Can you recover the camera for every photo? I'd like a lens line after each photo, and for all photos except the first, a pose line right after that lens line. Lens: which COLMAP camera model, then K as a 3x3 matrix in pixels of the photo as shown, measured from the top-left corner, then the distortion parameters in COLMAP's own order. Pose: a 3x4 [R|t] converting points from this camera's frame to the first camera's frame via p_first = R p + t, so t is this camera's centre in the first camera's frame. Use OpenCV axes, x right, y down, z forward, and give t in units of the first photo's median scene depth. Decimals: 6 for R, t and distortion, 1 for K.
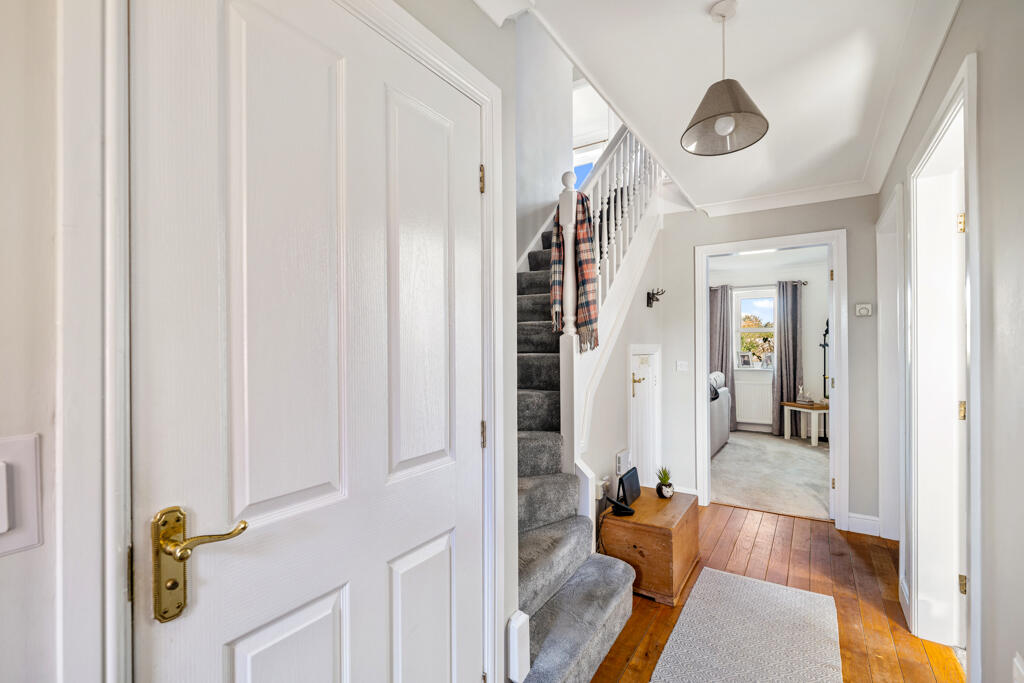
lens RADIAL K [[456.7, 0, 512.0], [0, 456.7, 341.5], [0, 0, 1]] dist [0.002462, 0.000675]
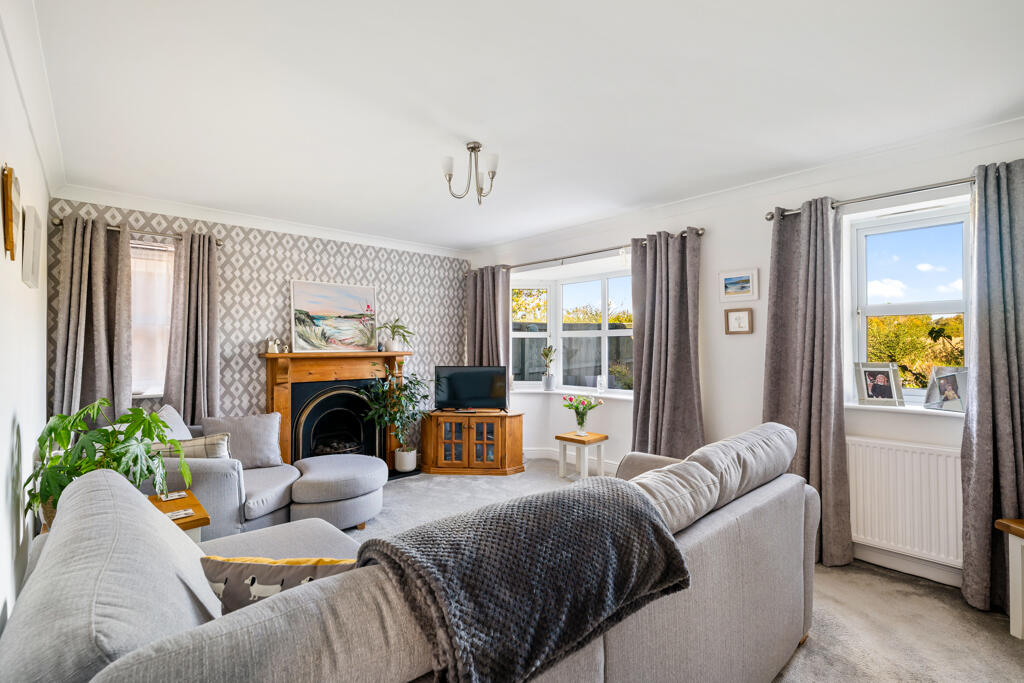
lens RADIAL K [[456.7, 0, 512.0], [0, 456.7, 341.5], [0, 0, 1]] dist [0.002462, 0.000675]
pose [[0.968344, -0.005747, -0.249554, 0.302662], [0.005163, 0.999982, -0.002996, 0.002725], [0.249567, 0.001612, 0.968356, 0.536059]]
